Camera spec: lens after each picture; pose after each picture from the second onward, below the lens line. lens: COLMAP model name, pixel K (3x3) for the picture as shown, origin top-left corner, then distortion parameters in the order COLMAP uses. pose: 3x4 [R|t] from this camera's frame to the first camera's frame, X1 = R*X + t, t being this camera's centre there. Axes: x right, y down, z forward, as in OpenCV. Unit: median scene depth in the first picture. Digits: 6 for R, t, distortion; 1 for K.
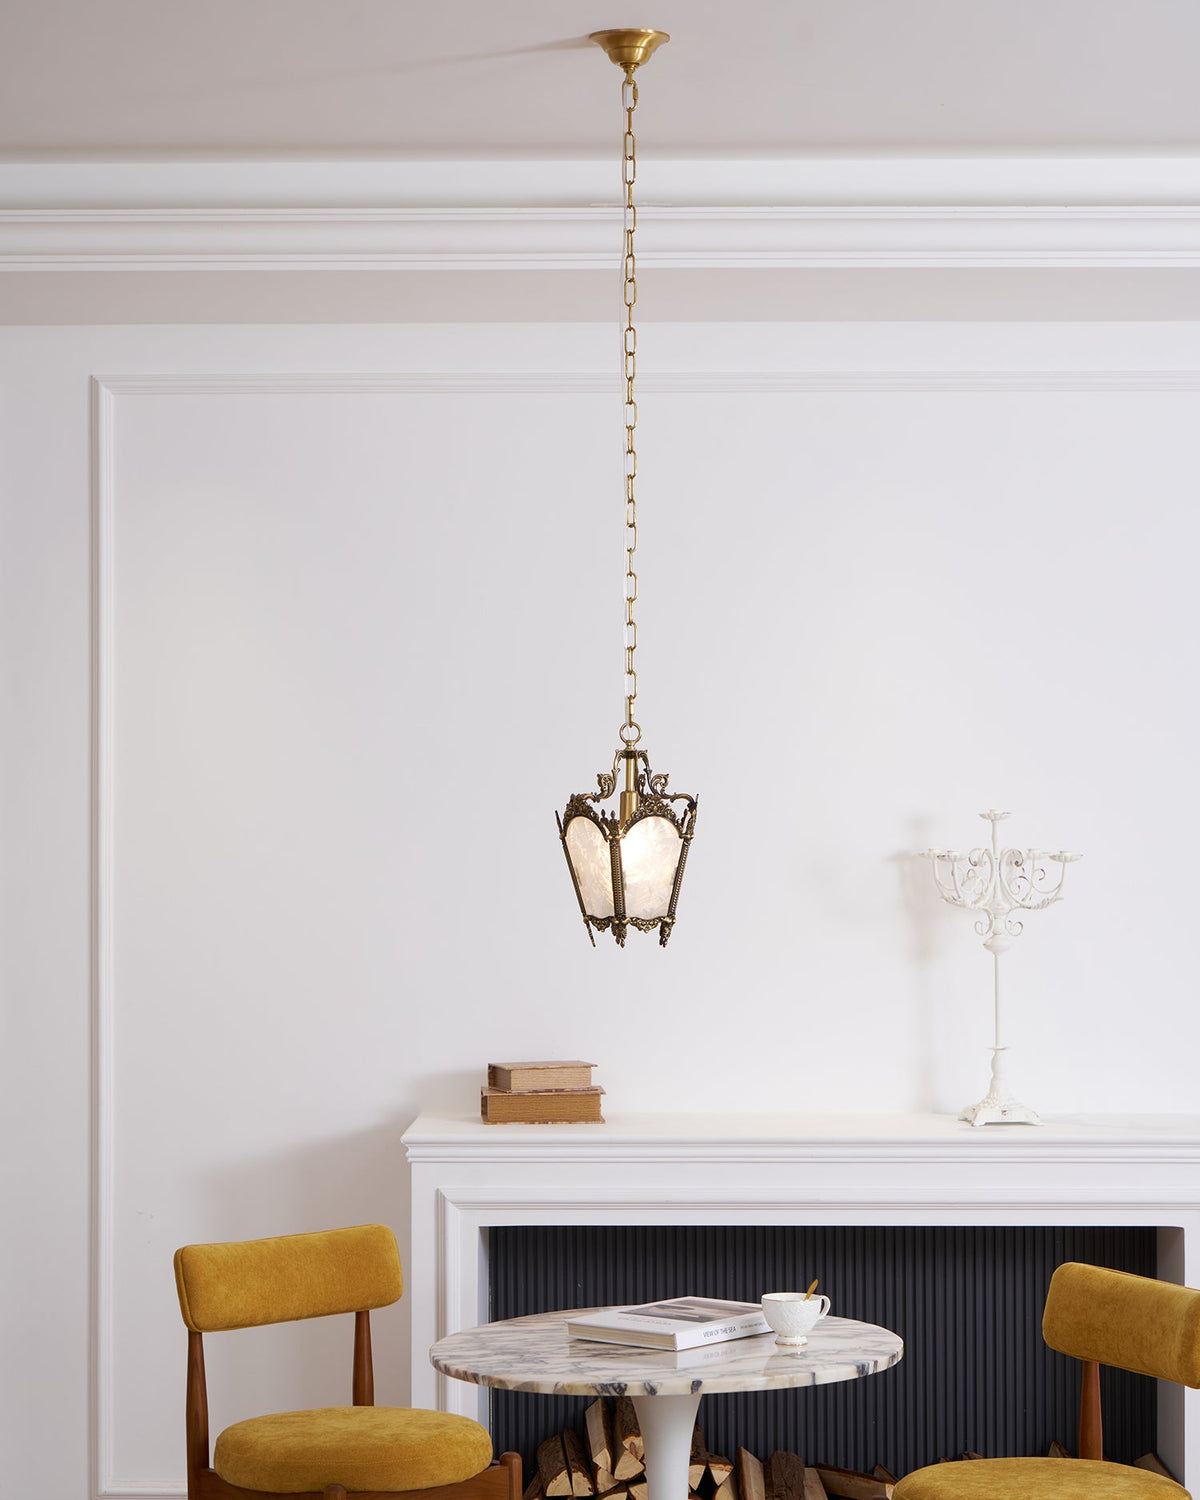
lens RADIAL K [[3671.1, 0, 573.9], [0, 3671.1, 685.2], [0, 0, 1]] dist [-0.017598, 0.000000]
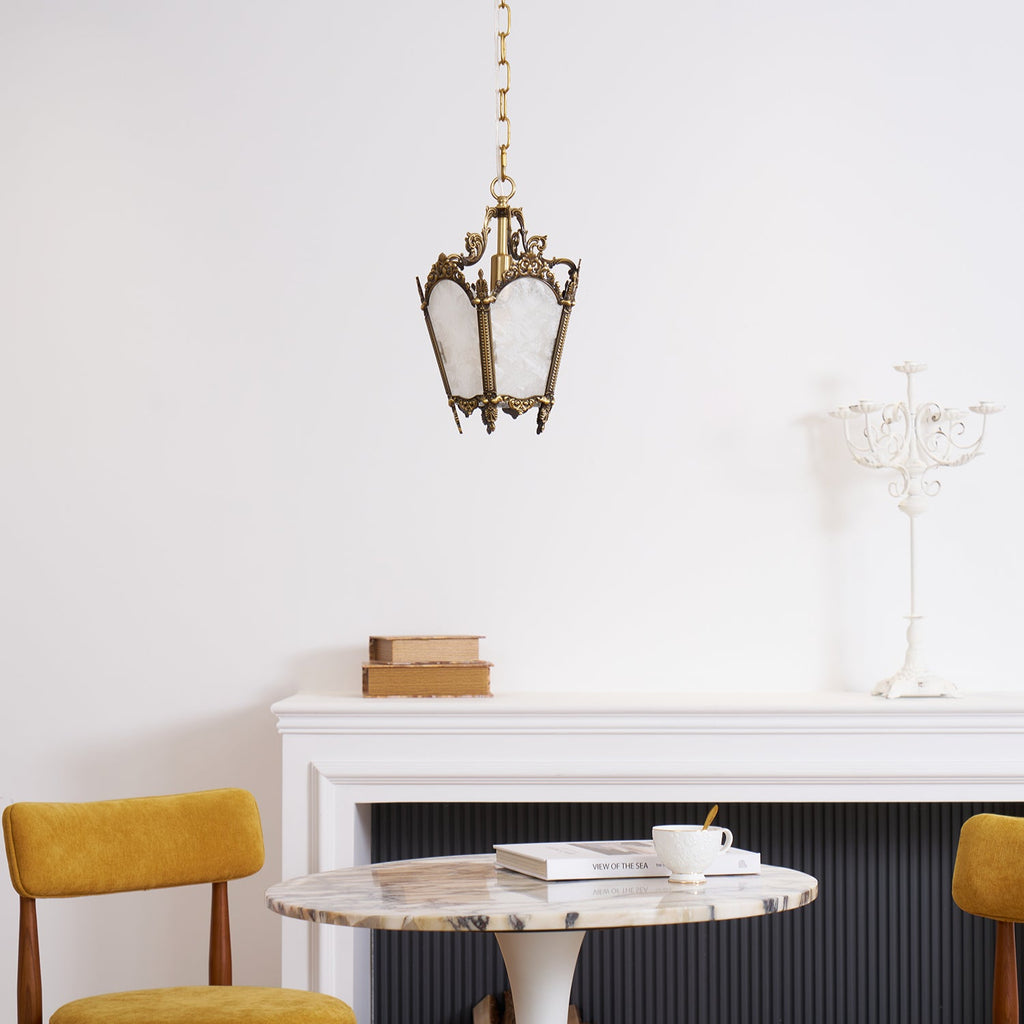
lens RADIAL K [[3140.6, 0, 522.9], [0, 3140.6, 480.3], [0, 0, 1]] dist [-0.020555, 0.000000]
pose [[0.999999, 0.000416, 0.001382, 0.017346], [-0.000415, 1.000000, -0.000447, 0.074763], [-0.001382, 0.000446, 0.999999, 0.232702]]
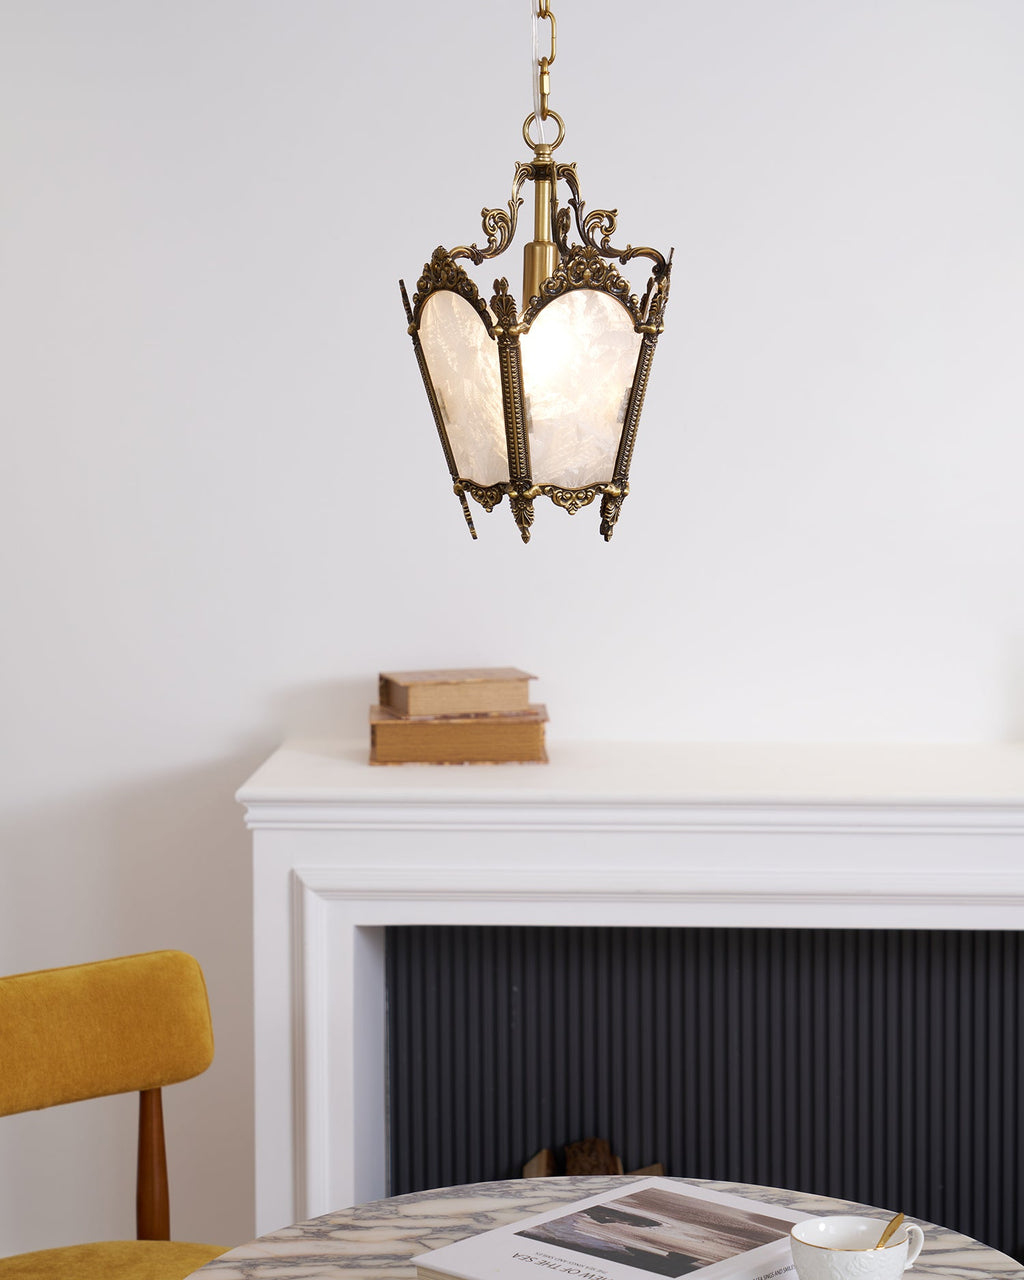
lens RADIAL K [[3132.7, 0, 467.1], [0, 3132.7, 532.8], [0, 0, 1]] dist [-0.017598, 0.000000]
pose [[0.999013, 0.000909, -0.044408, 0.022102], [0.003470, 0.995137, 0.098443, 0.023605], [0.044282, -0.098500, 0.994151, 0.500067]]
